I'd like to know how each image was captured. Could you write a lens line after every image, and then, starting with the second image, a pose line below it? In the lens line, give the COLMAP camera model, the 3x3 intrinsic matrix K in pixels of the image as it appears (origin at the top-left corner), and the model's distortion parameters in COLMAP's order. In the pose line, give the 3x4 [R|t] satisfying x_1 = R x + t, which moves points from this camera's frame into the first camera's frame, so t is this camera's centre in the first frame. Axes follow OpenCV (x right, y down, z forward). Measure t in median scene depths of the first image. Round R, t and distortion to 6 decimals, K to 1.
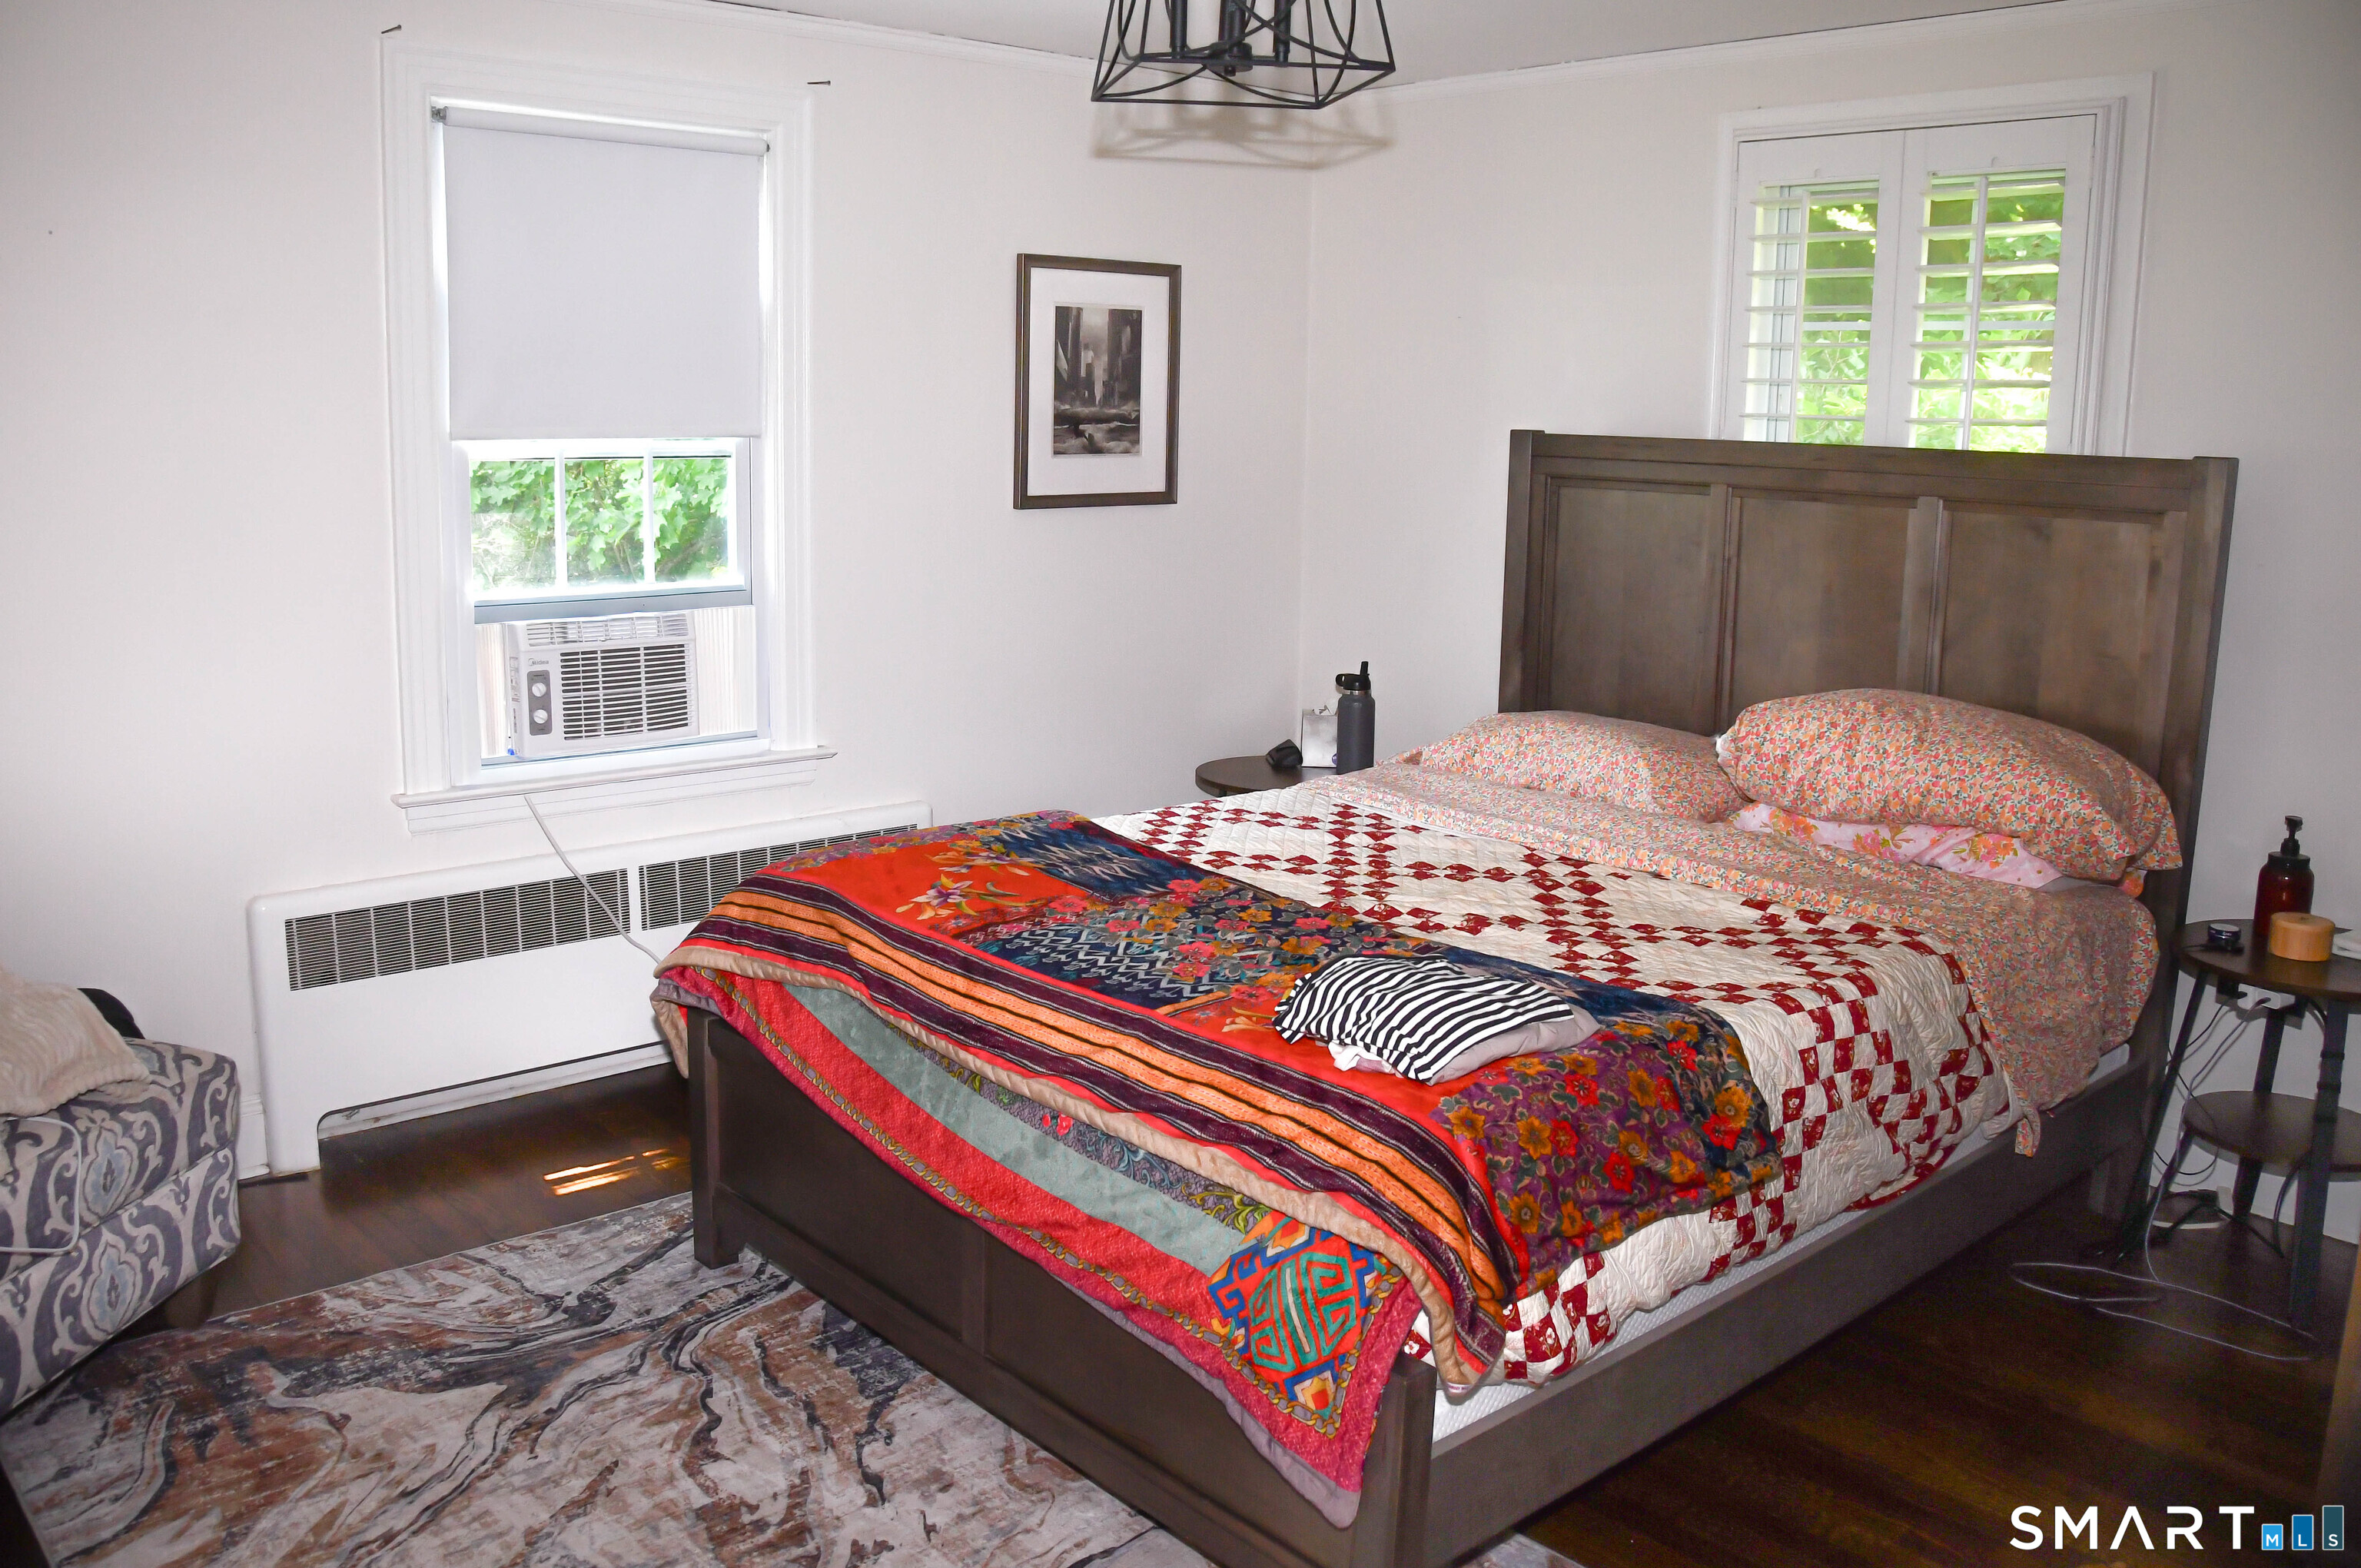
lens RADIAL K [[1901.1, 0, 1178.8], [0, 1901.1, 779.2], [0, 0, 1]] dist [-0.069029, 0.005985]
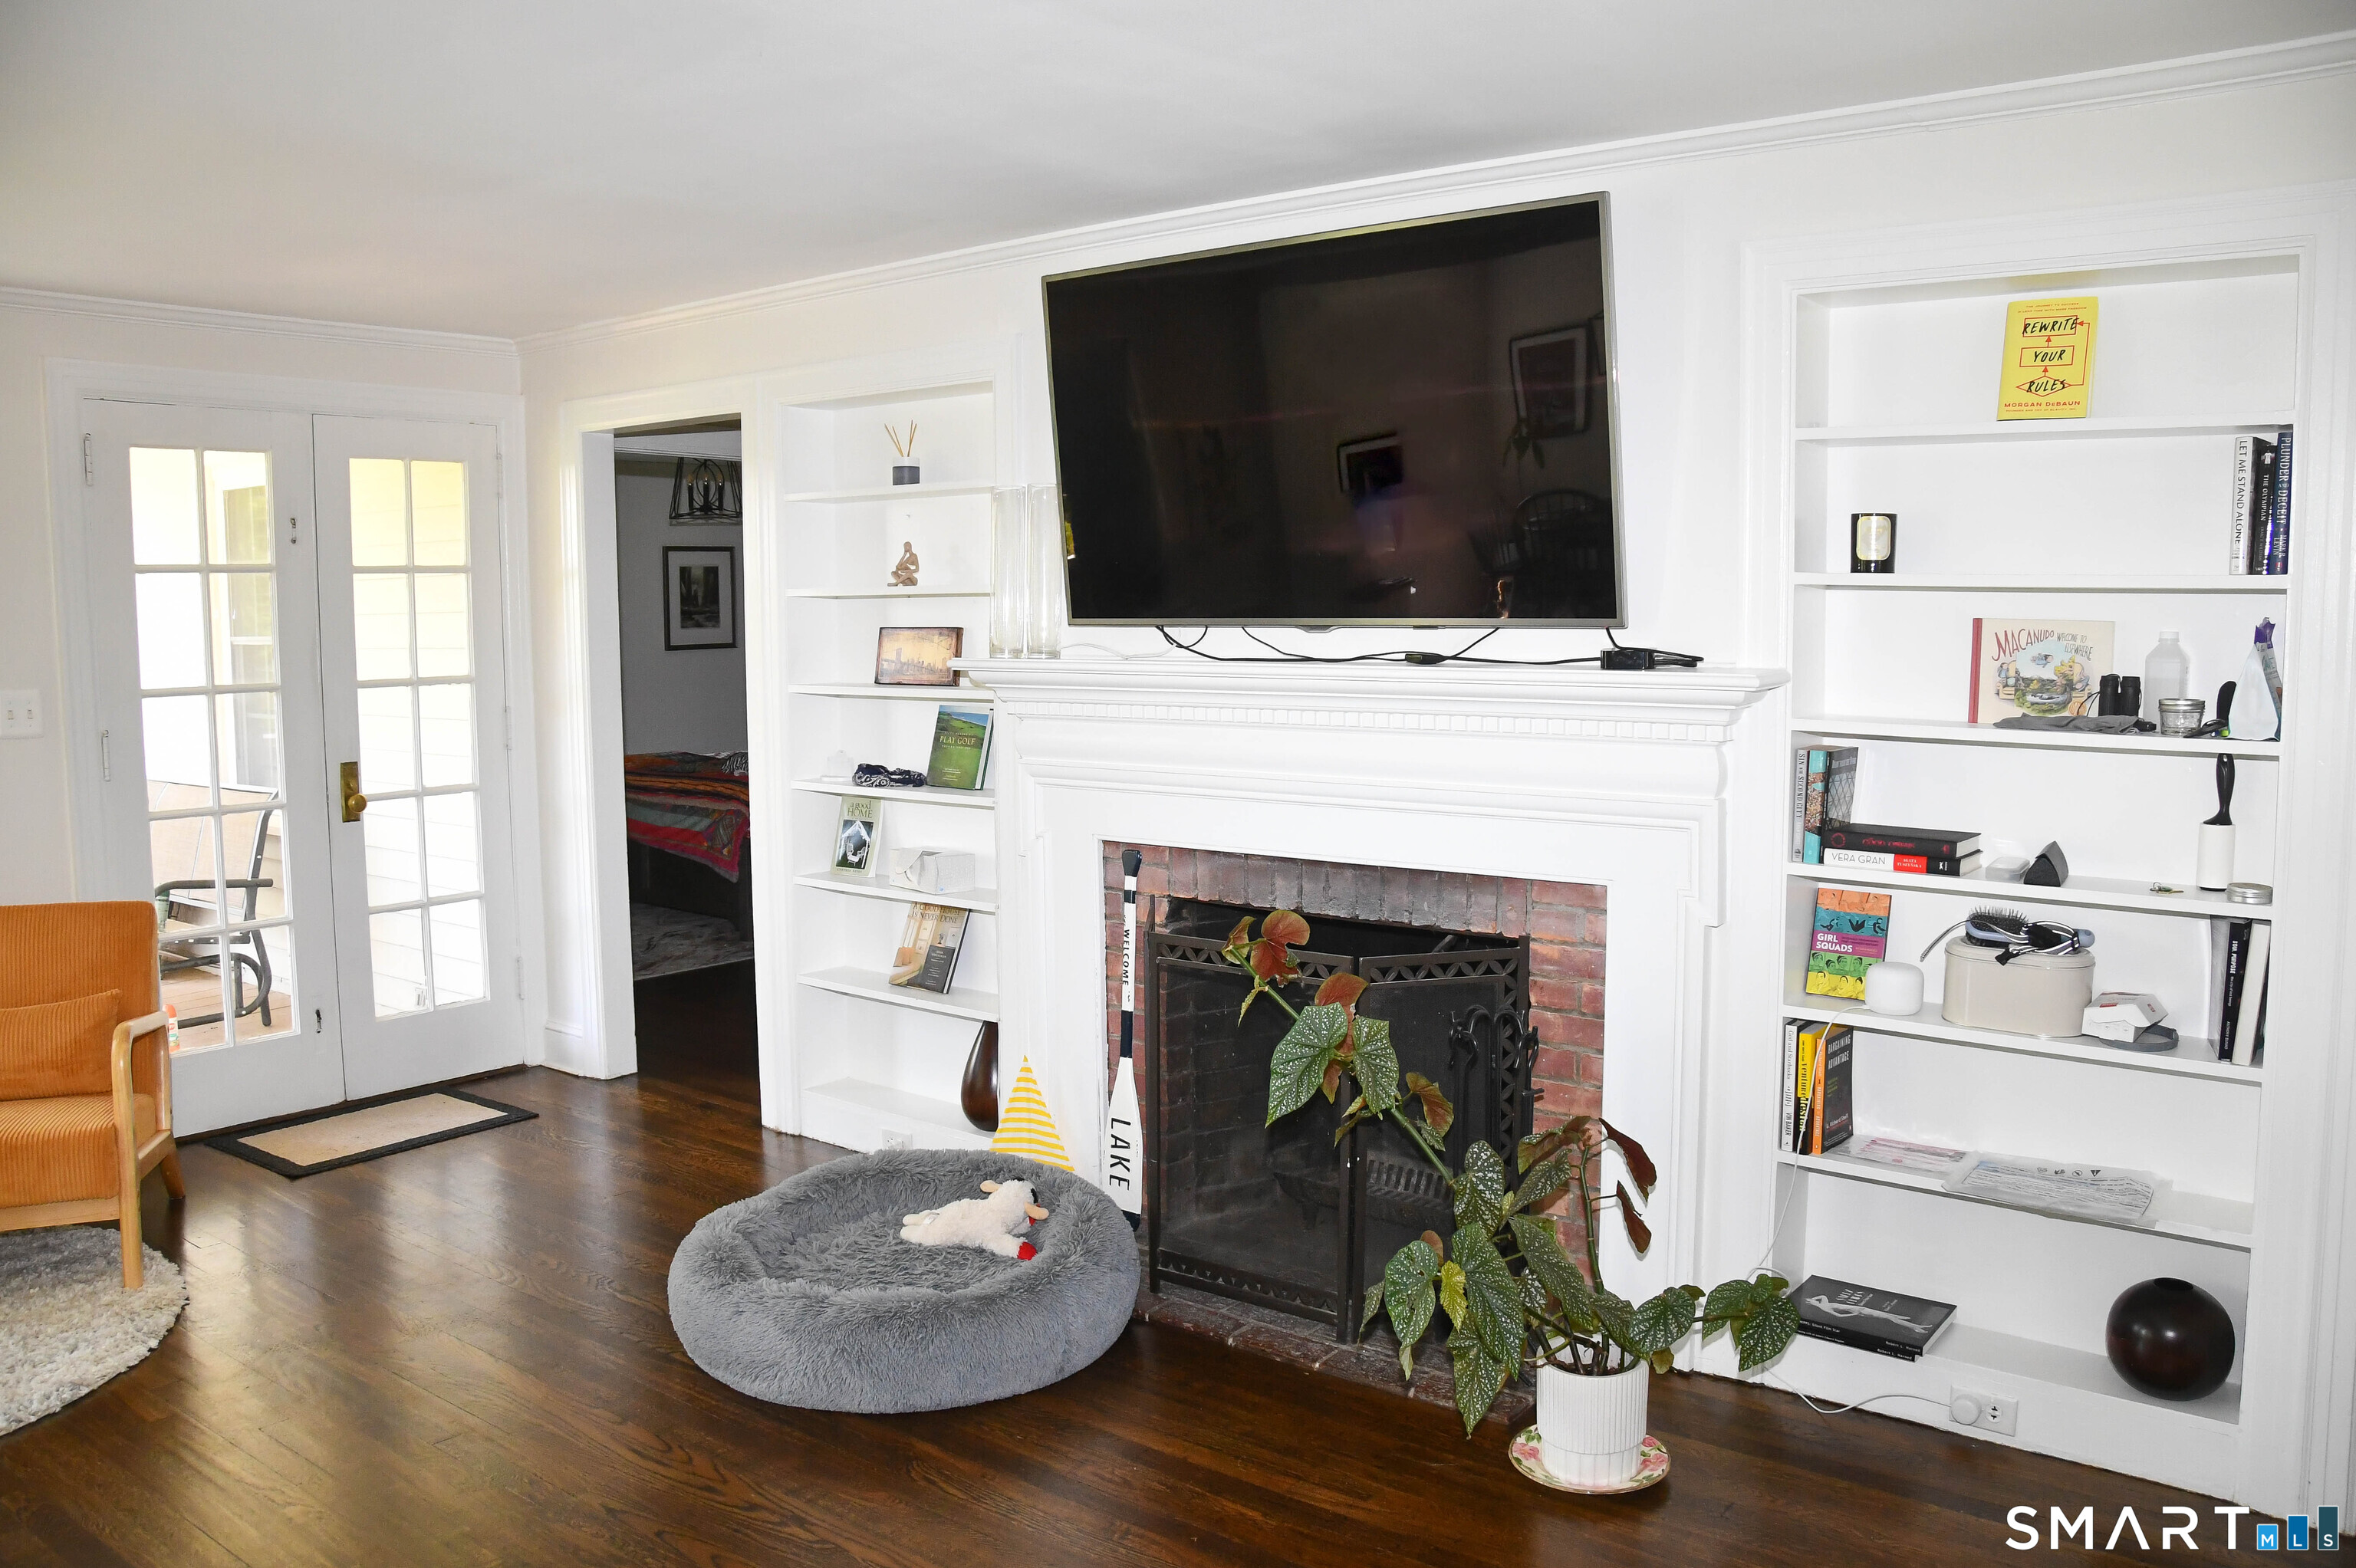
lens RADIAL K [[1896.8, 0, 1179.5], [0, 1896.8, 785.6], [0, 0, 1]] dist [-0.069029, 0.005985]
pose [[0.988512, -0.033522, 0.147375, 0.197104], [0.047201, 0.994793, -0.090322, 0.269893], [-0.143580, 0.096241, 0.984948, -1.407224]]
